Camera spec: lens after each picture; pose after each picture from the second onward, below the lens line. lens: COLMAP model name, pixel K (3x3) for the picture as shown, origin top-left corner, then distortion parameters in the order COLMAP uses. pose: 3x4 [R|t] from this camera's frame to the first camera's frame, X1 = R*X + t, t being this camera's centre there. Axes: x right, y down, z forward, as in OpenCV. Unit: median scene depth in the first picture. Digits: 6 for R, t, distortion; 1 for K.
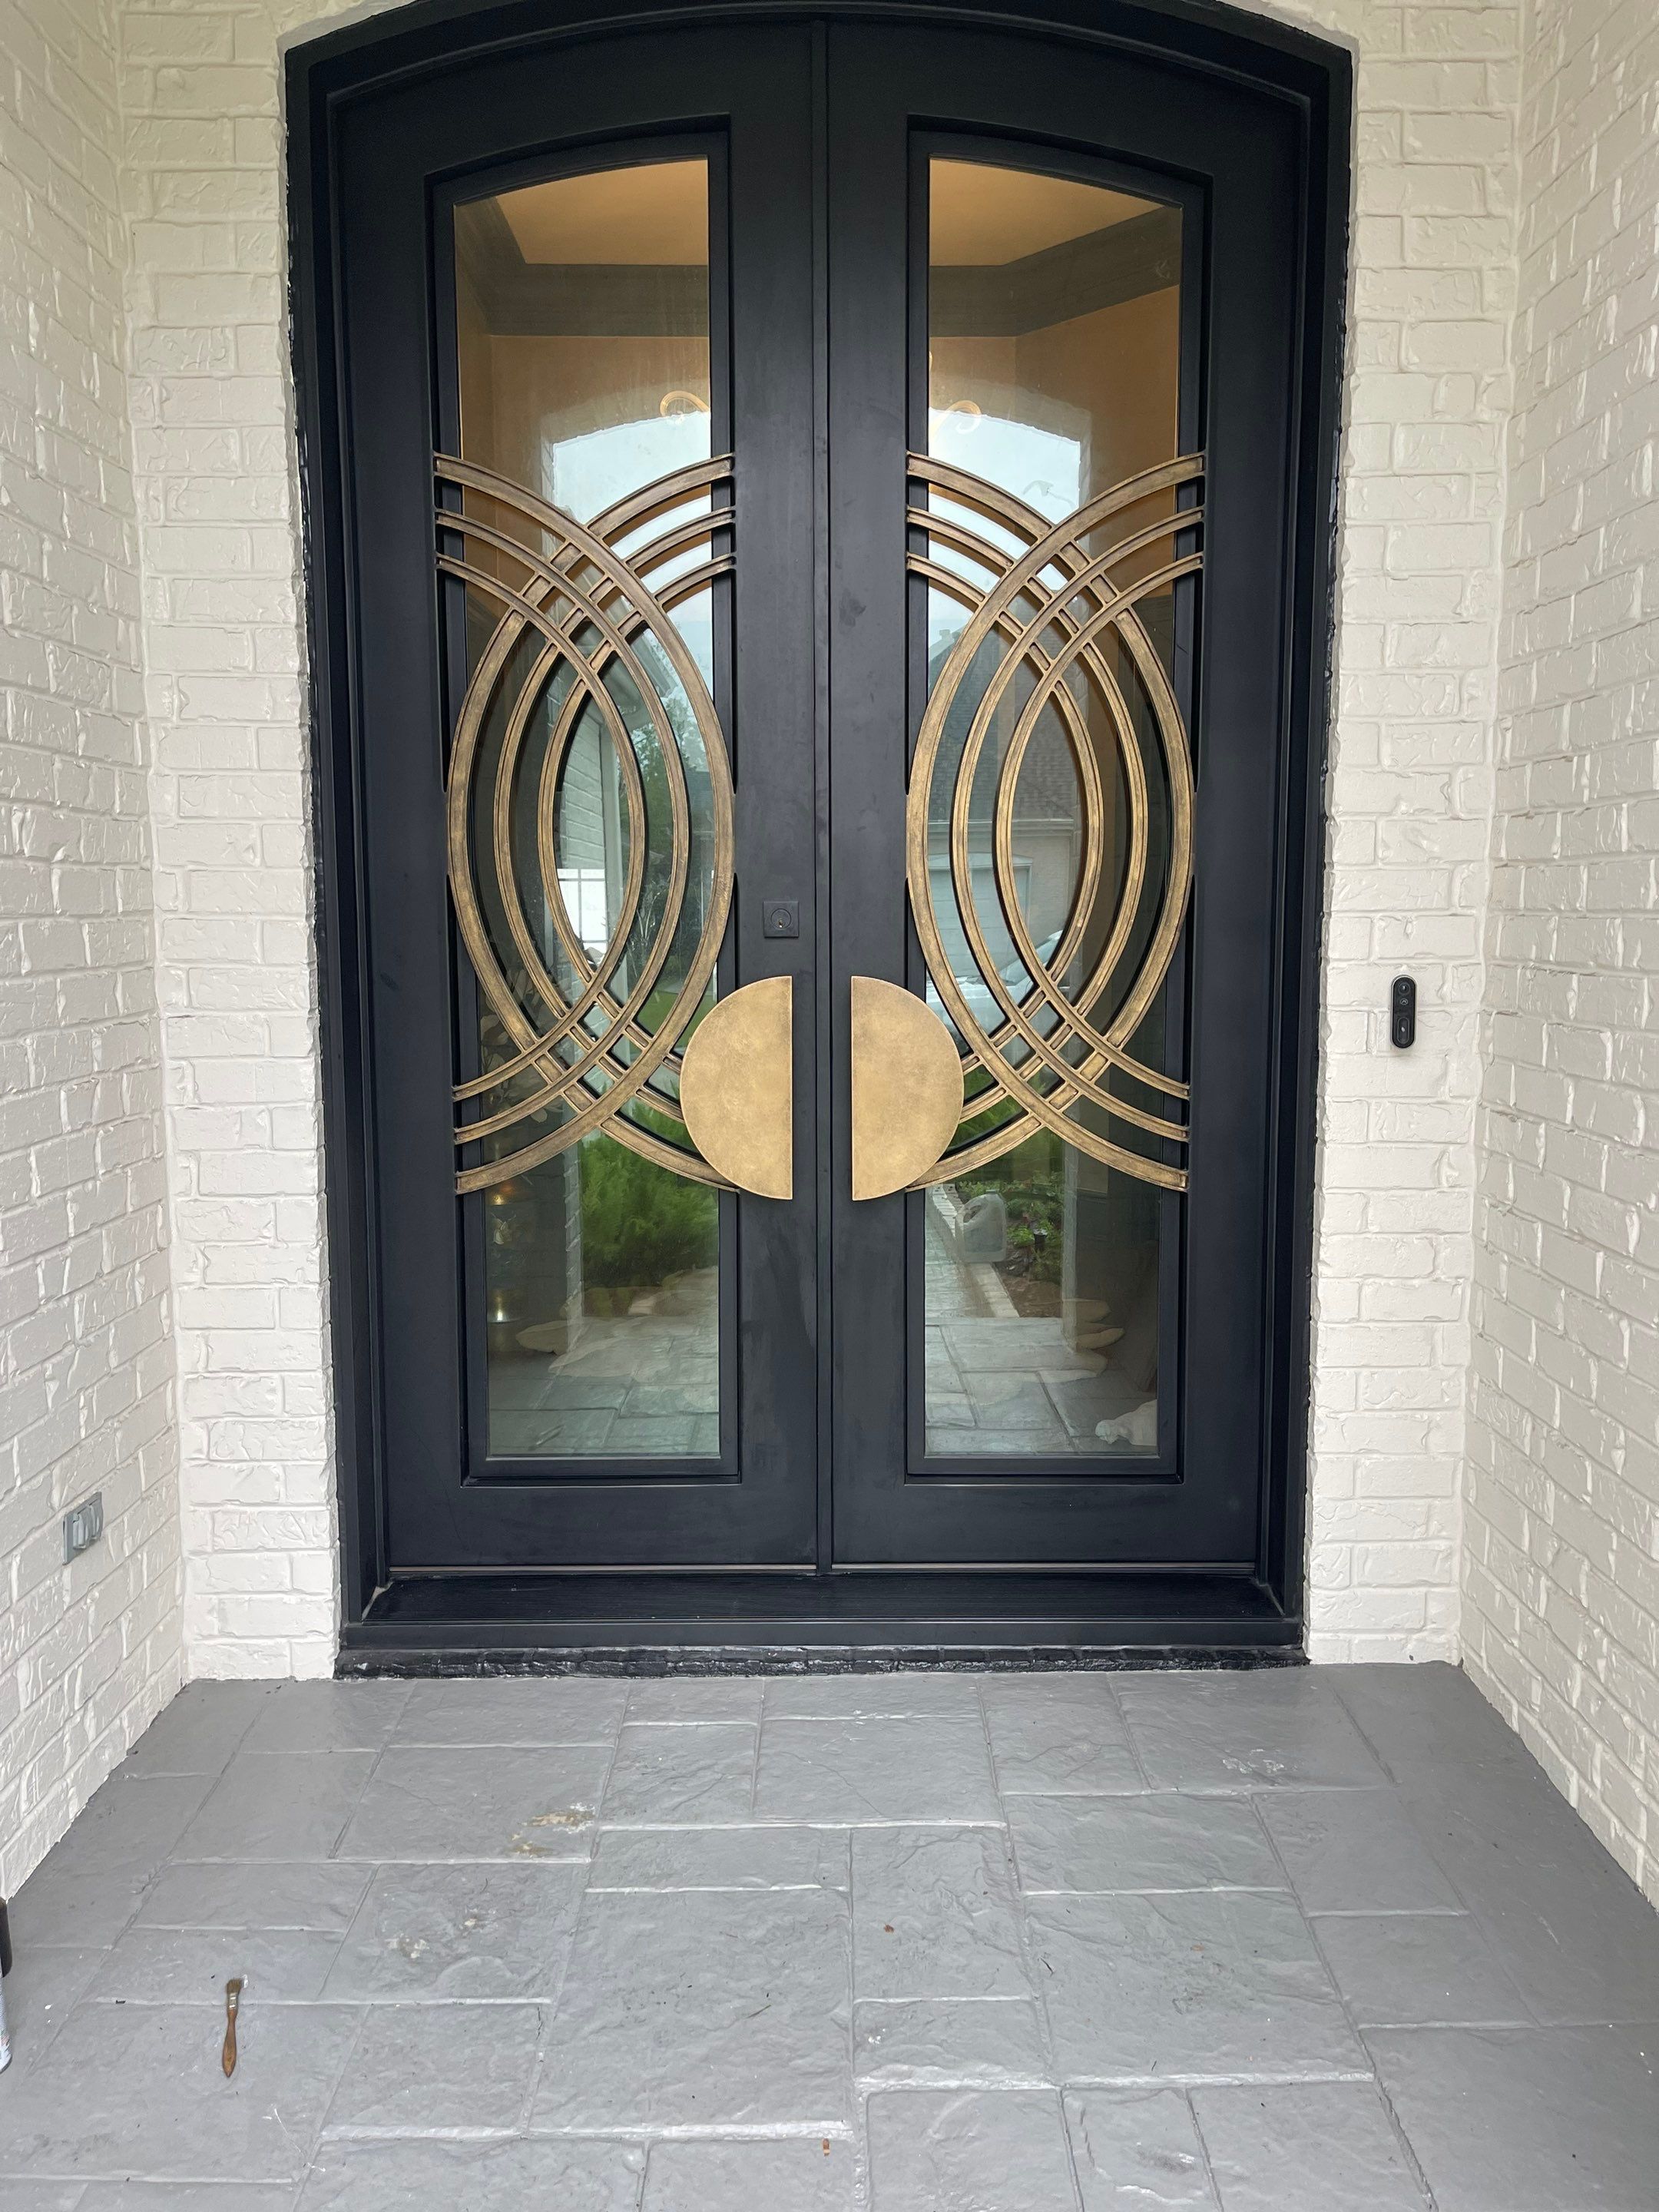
lens RADIAL K [[1916.7, 0, 829.5], [0, 1916.7, 1106.0], [0, 0, 1]] dist [0.041860, -0.007924]
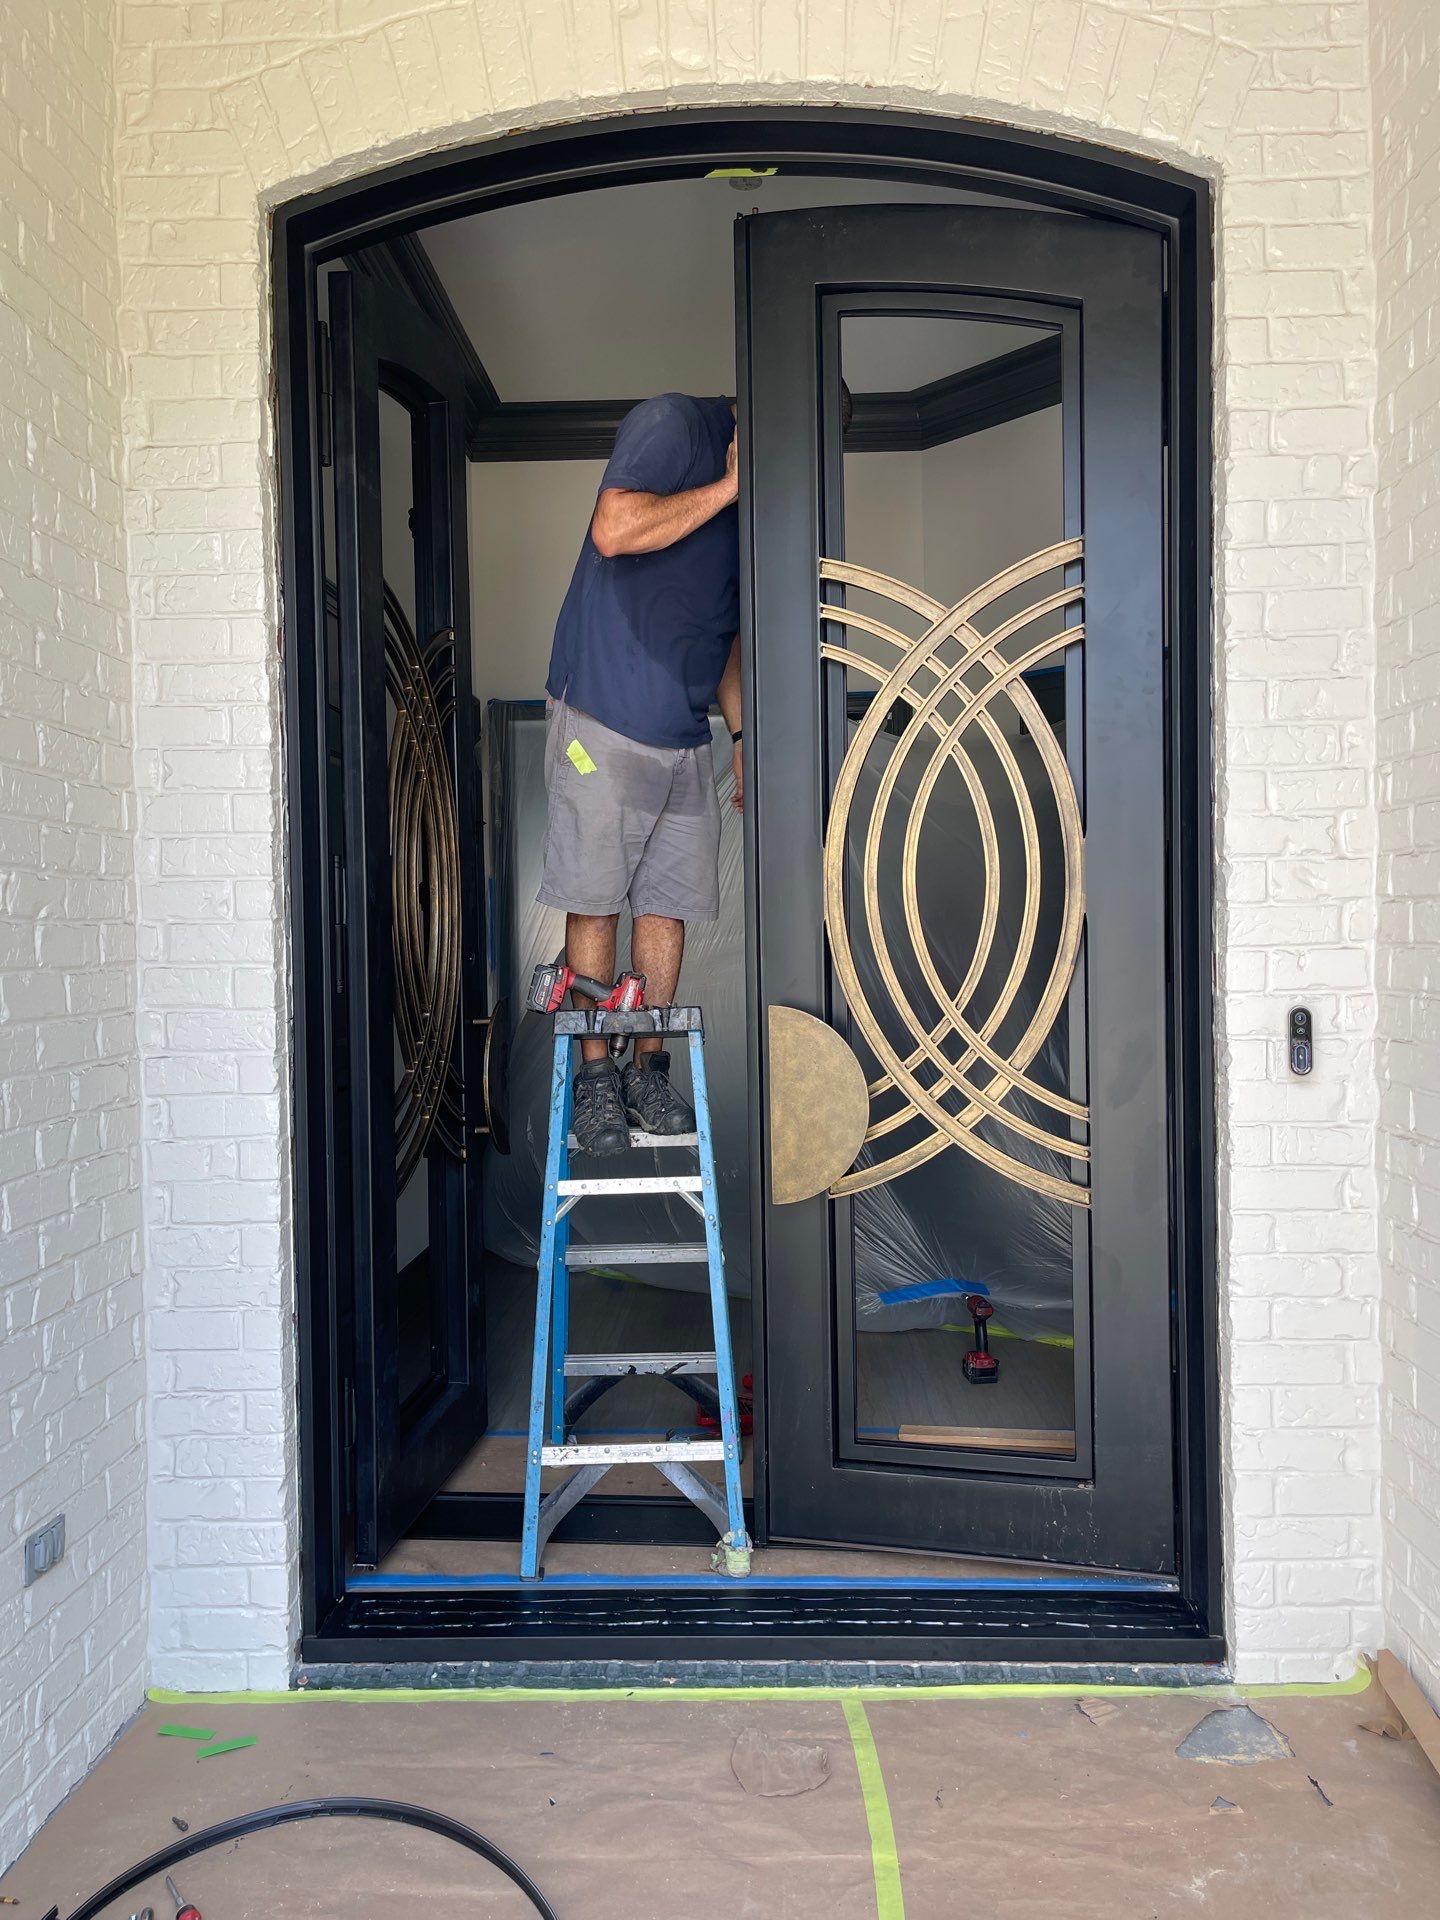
lens RADIAL K [[1531.5, 0, 682.0], [0, 1531.5, 940.4], [0, 0, 1]] dist [0.084724, -0.137860]
pose [[0.998759, -0.013658, -0.047886, 0.001196], [0.008564, 0.994434, -0.105014, -0.017237], [0.049054, 0.104473, 0.993317, 0.136321]]
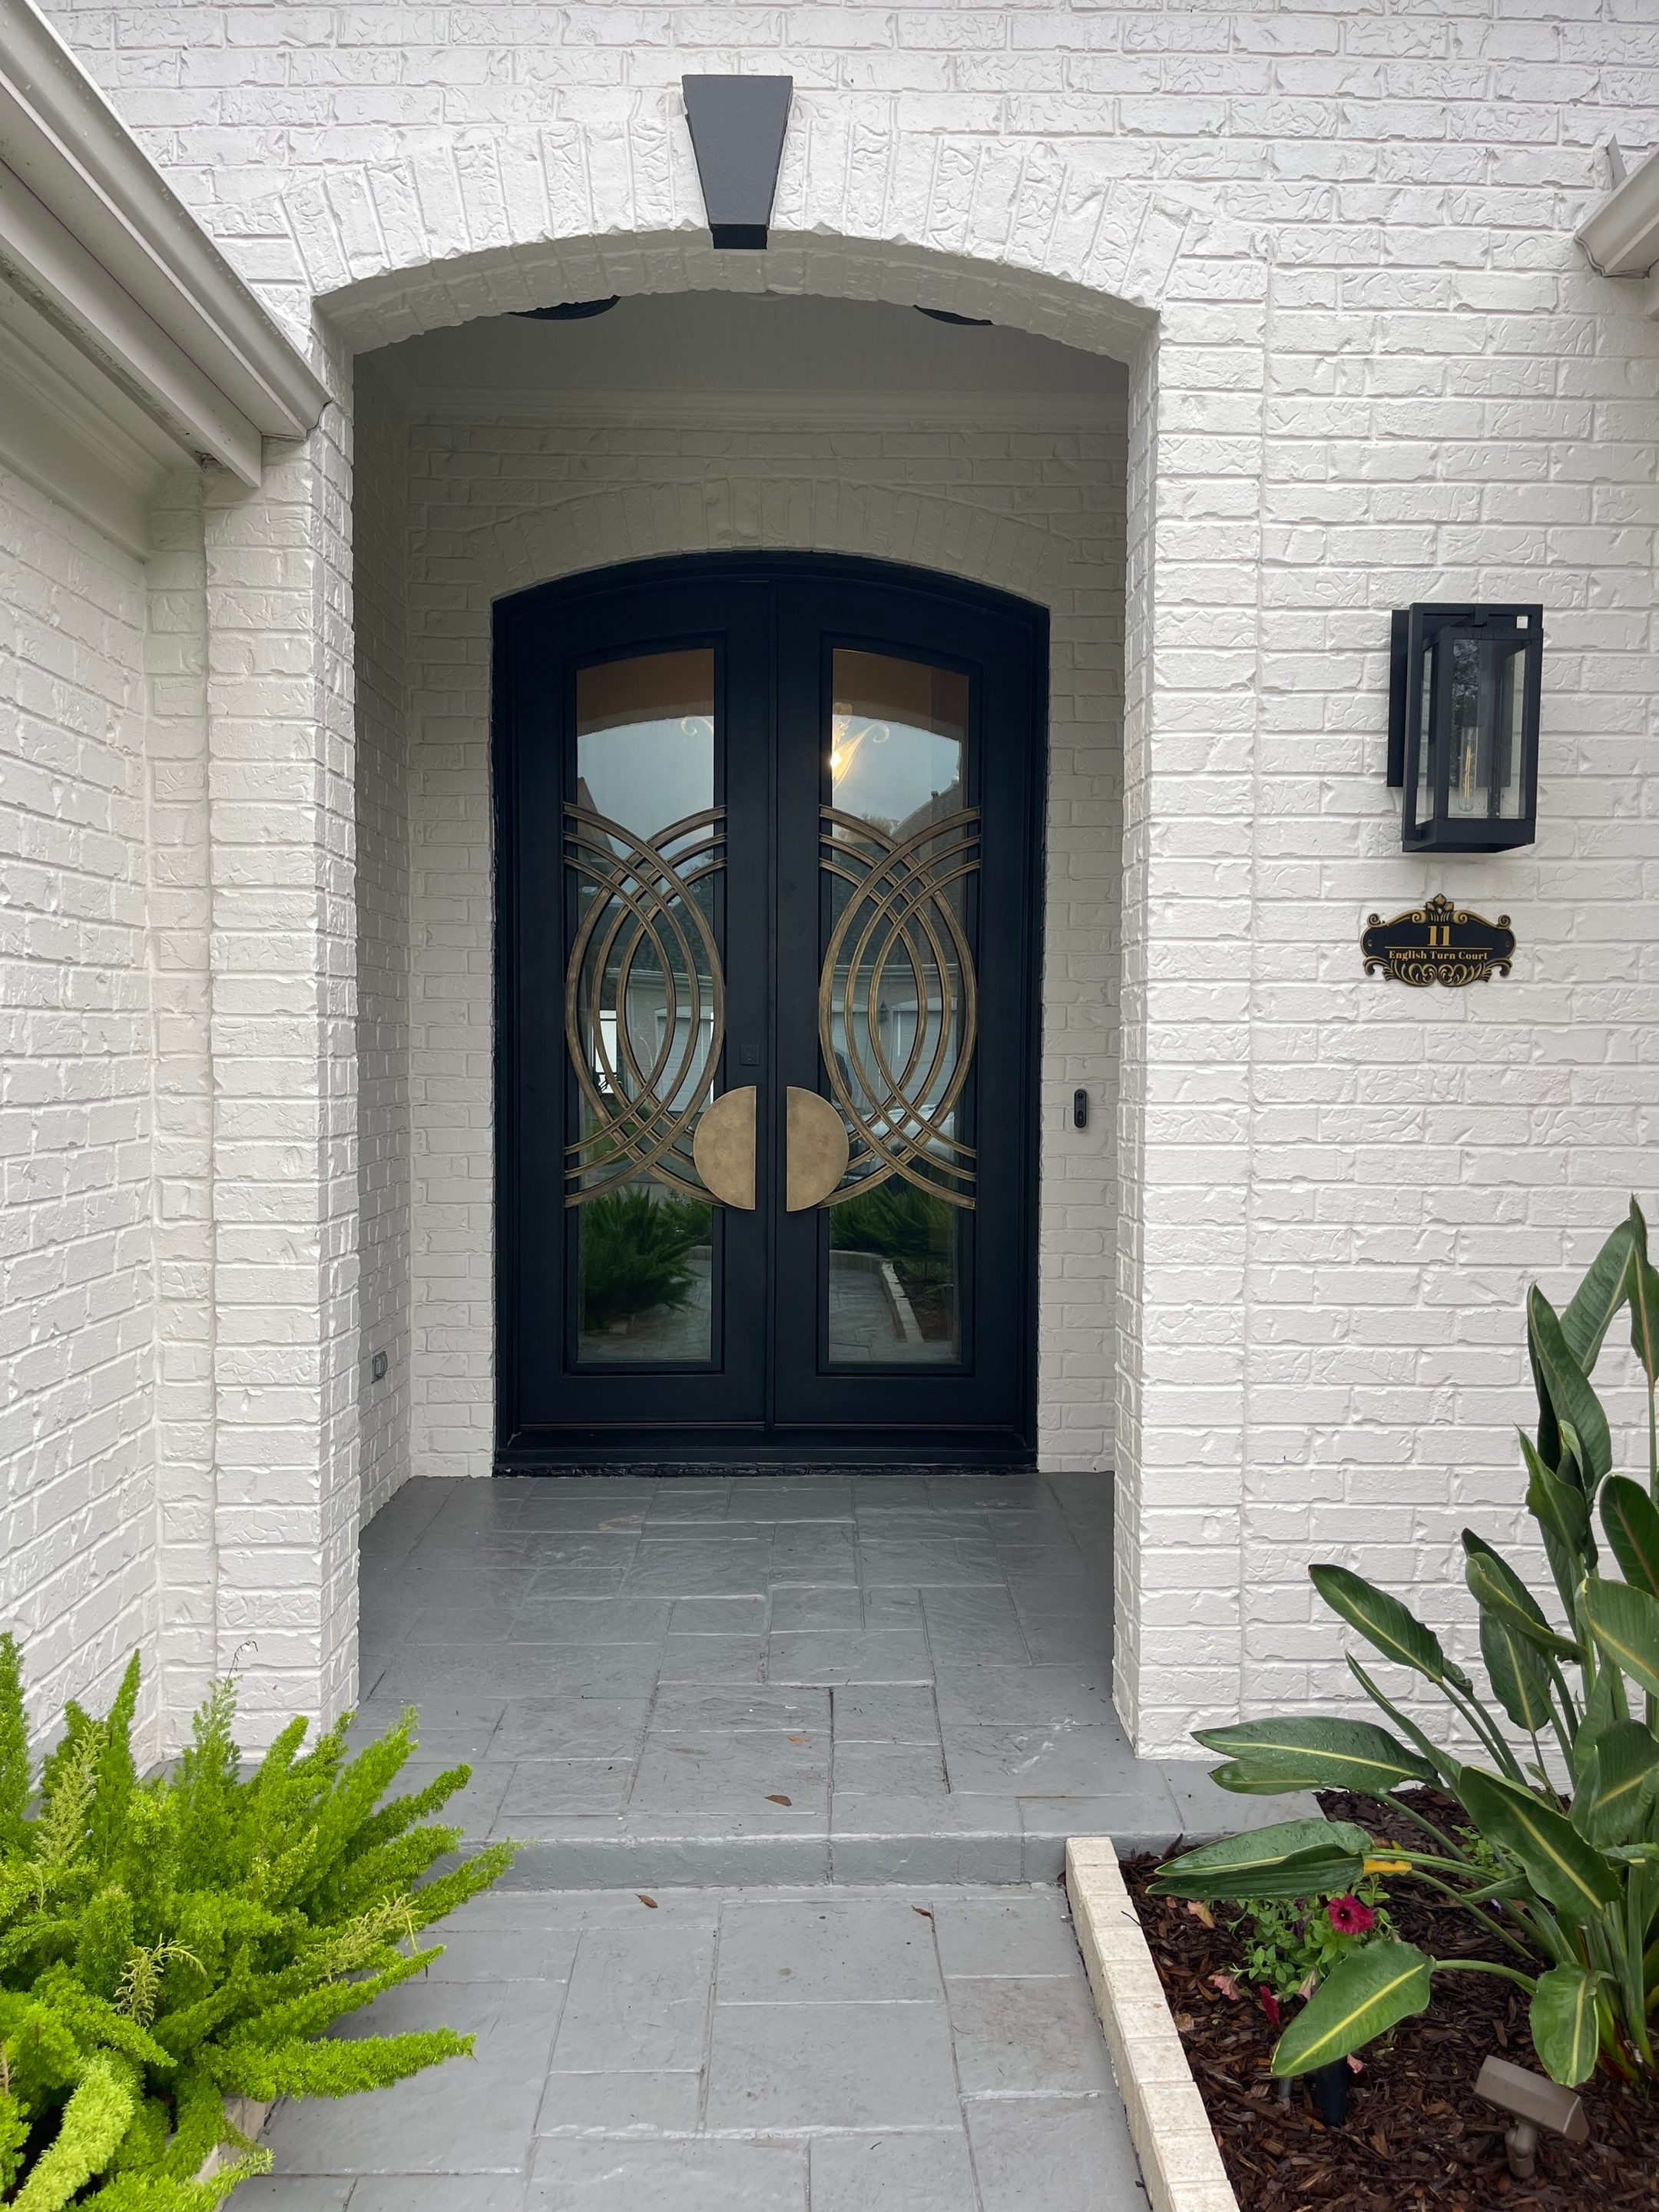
lens RADIAL K [[1246.7, 0, 809.9], [0, 1246.7, 1074.4], [0, 0, 1]] dist [0.051674, 0.000048]
pose [[0.999788, 0.008765, 0.018616, 0.012466], [-0.007193, 0.996535, -0.082869, 0.020326], [-0.019278, 0.082717, 0.996387, -0.197686]]
